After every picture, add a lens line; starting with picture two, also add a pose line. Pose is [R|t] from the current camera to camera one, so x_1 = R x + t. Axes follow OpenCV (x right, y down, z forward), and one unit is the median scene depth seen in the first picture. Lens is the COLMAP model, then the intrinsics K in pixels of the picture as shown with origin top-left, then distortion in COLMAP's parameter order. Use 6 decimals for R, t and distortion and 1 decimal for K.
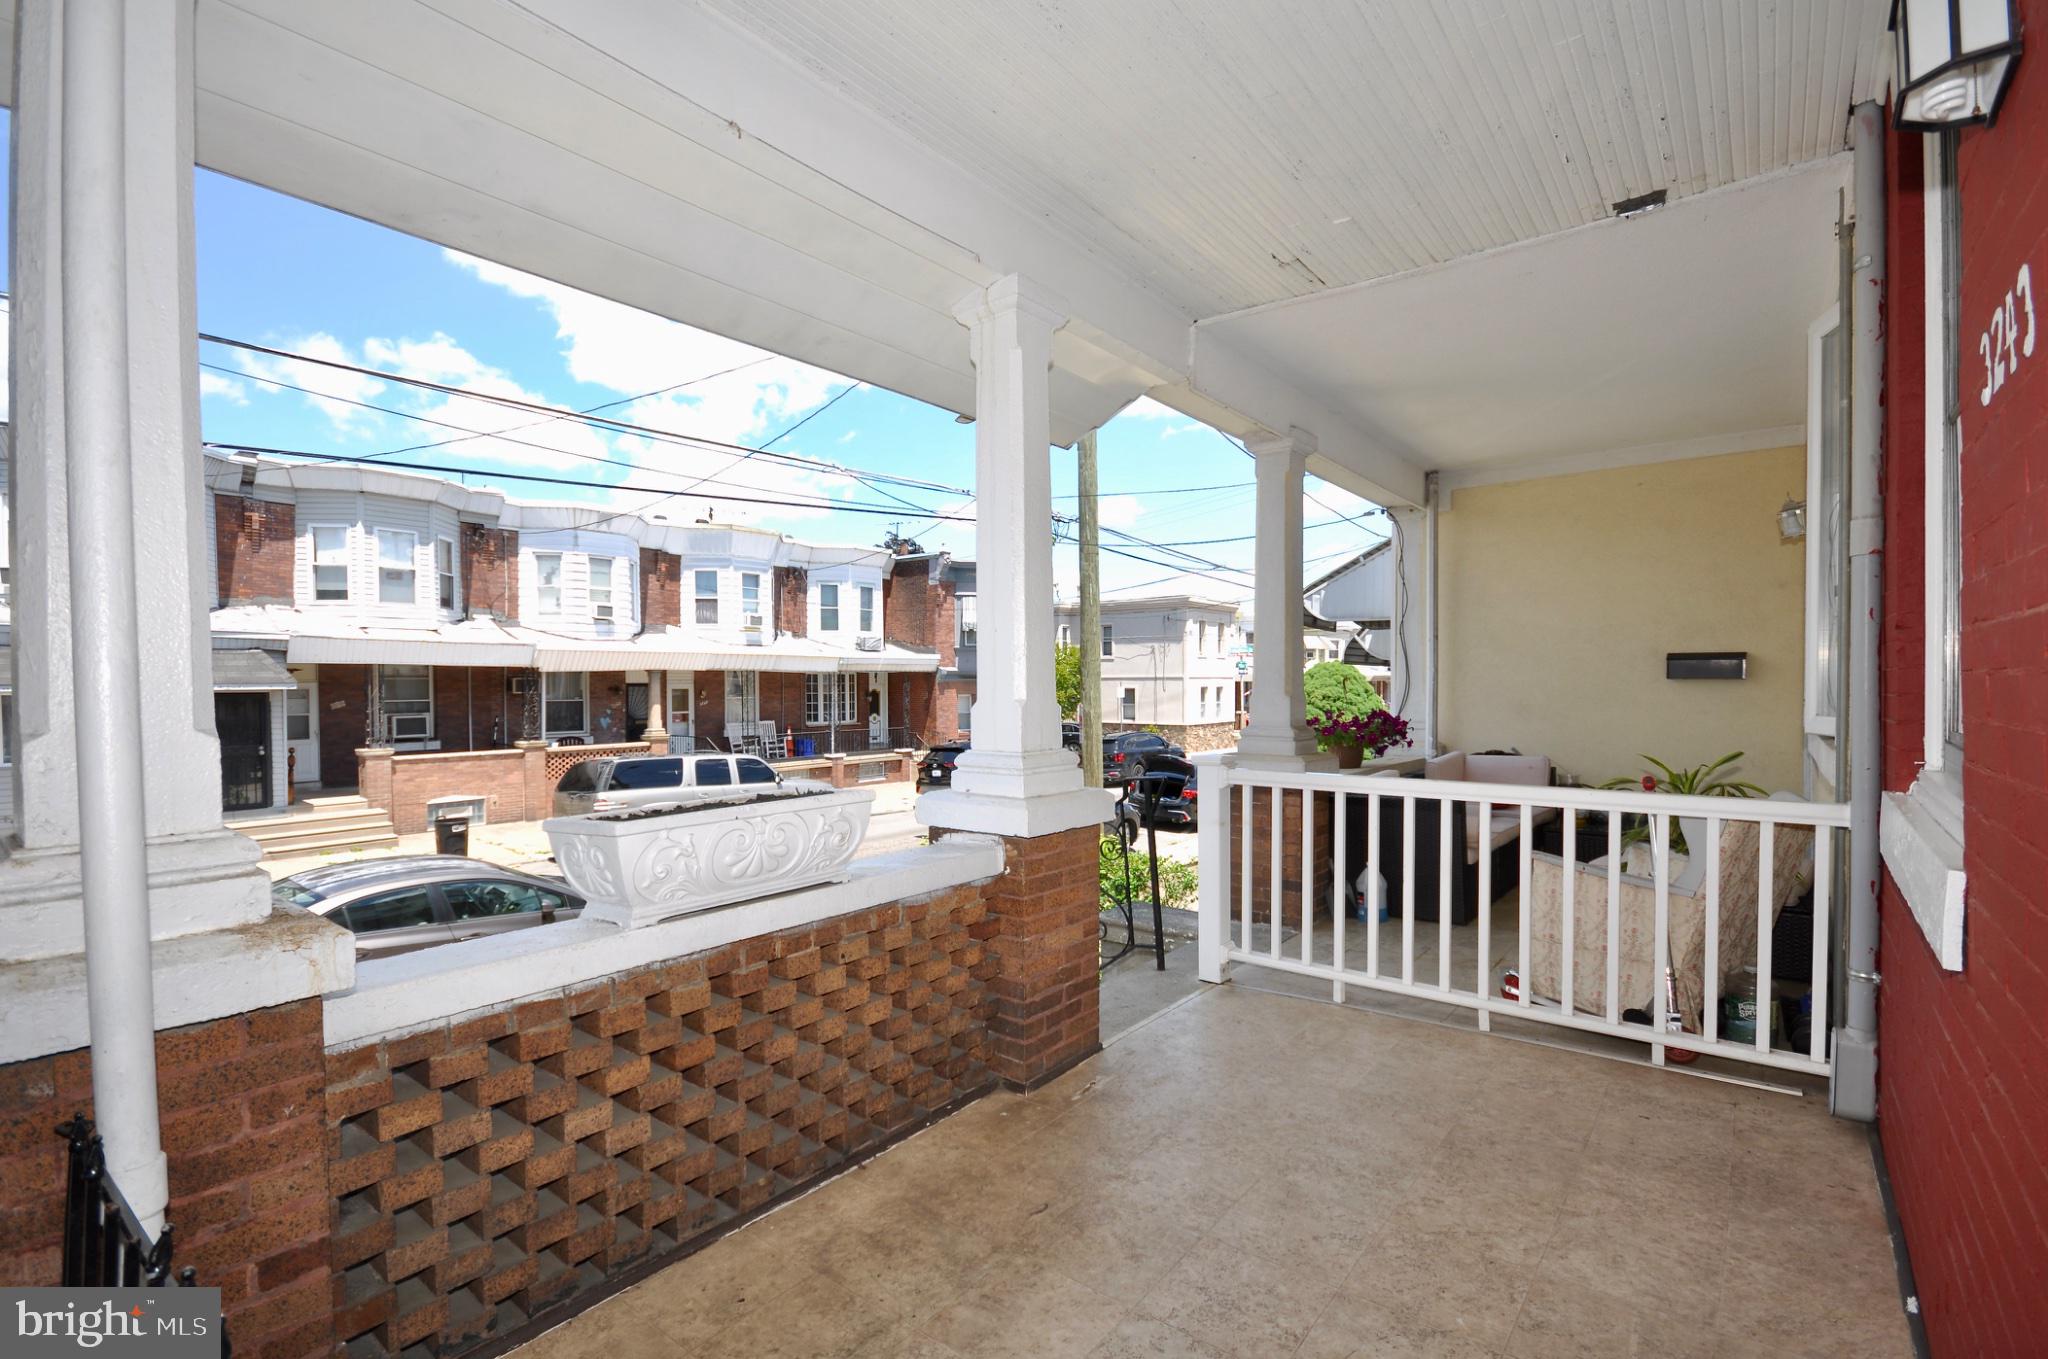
lens RADIAL K [[918.3, 0, 1020.7], [0, 918.3, 681.6], [0, 0, 1]] dist [0.002171, -0.004763]
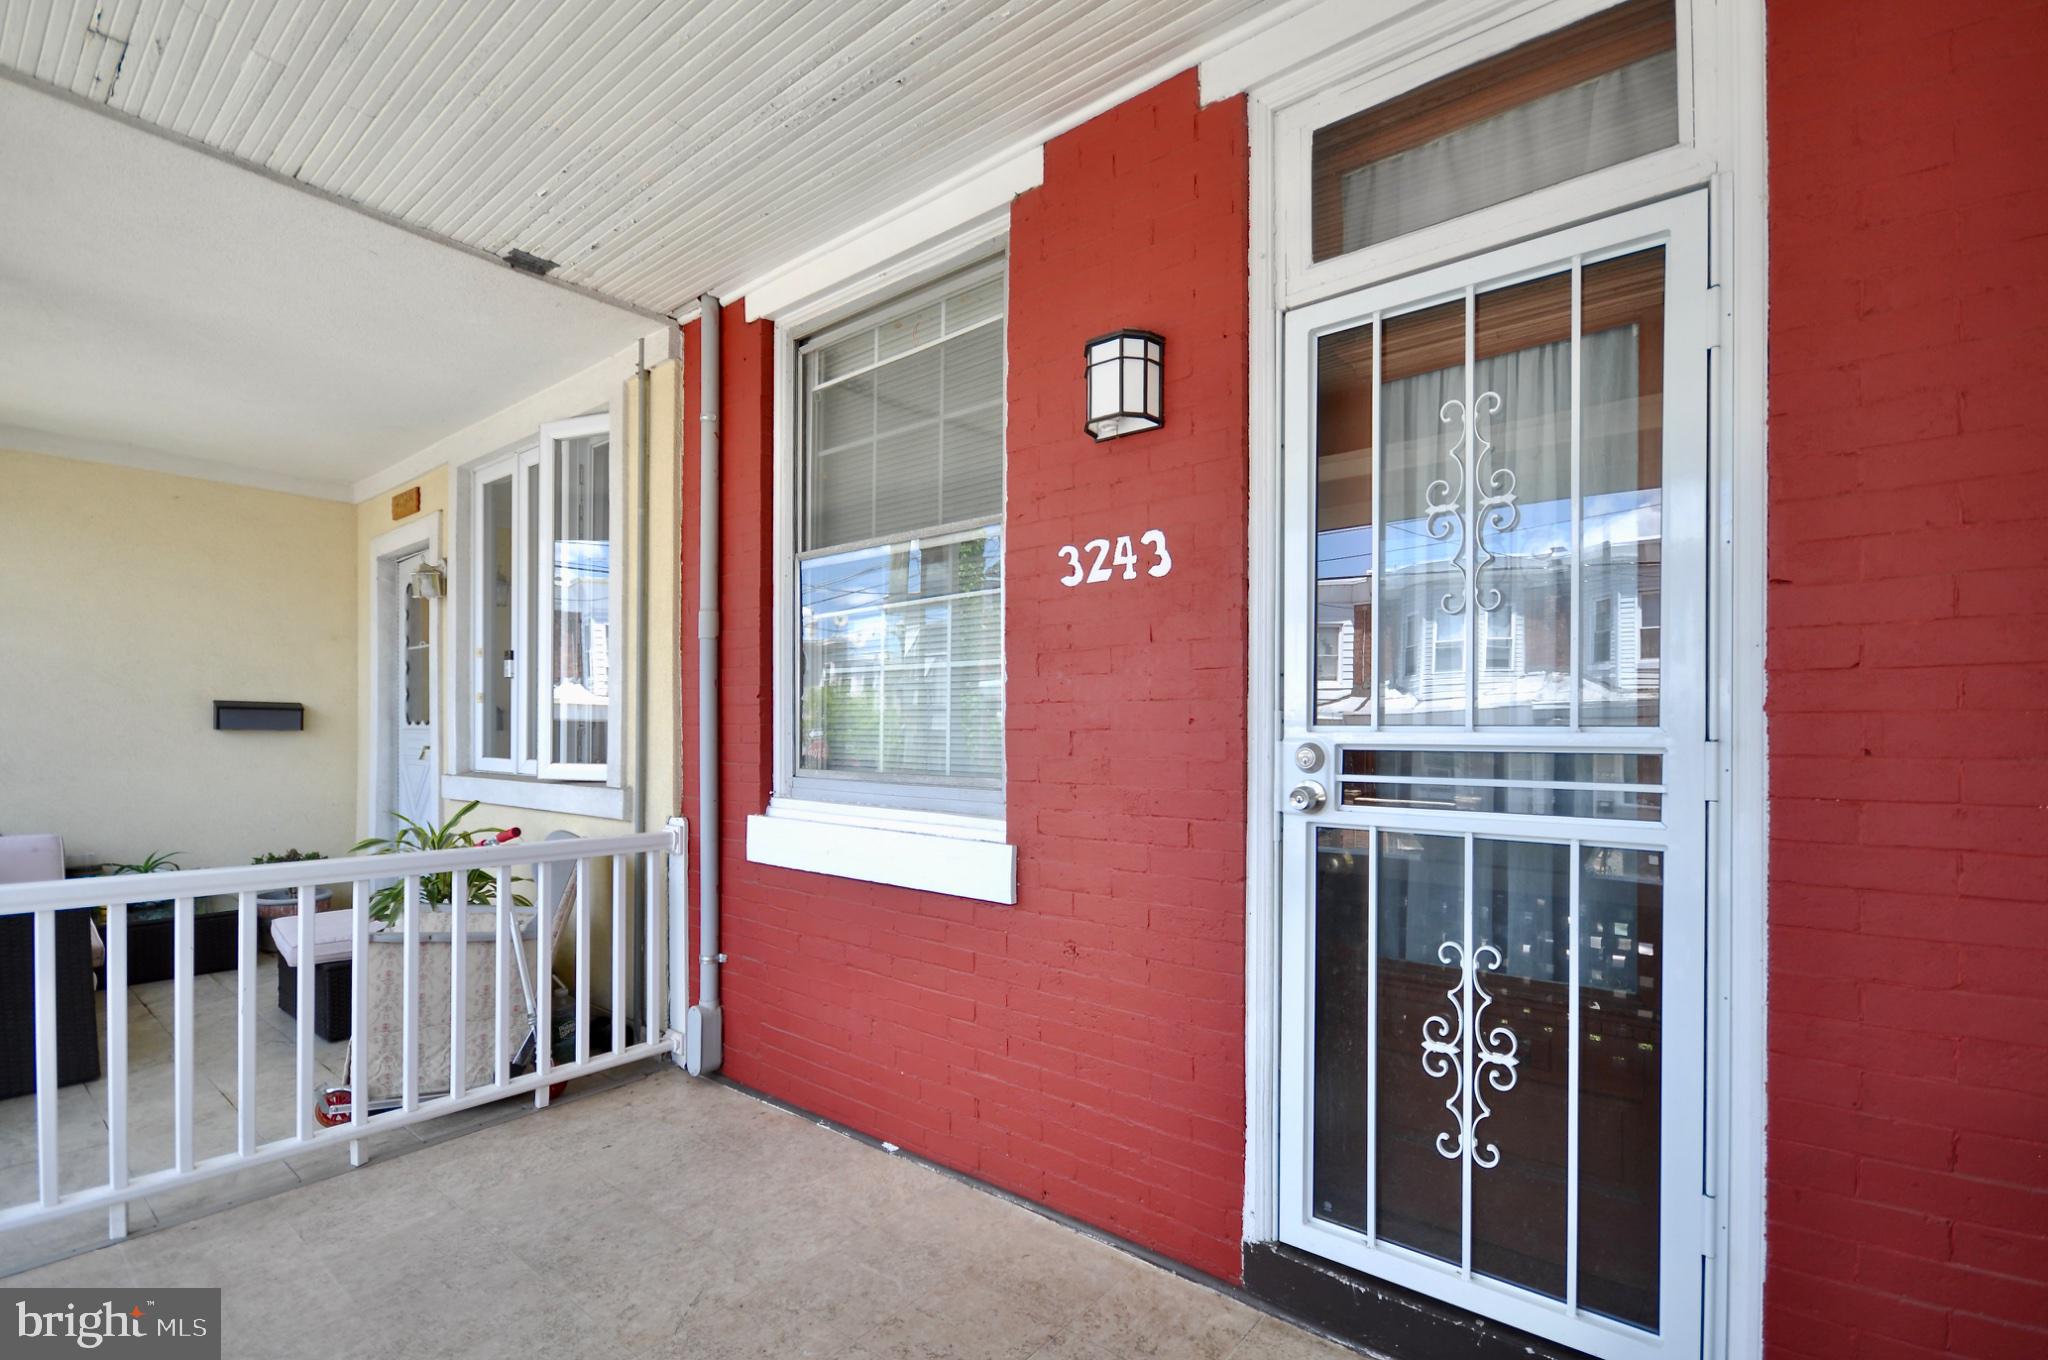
lens RADIAL K [[918.3, 0, 1026.1], [0, 918.3, 733.9], [0, 0, 1]] dist [0.002171, -0.004763]
pose [[-0.002845, 0.005972, 0.999978, -0.359194], [-0.003357, 0.999976, -0.005982, 0.004725], [-0.999990, -0.003374, -0.002824, 0.491303]]
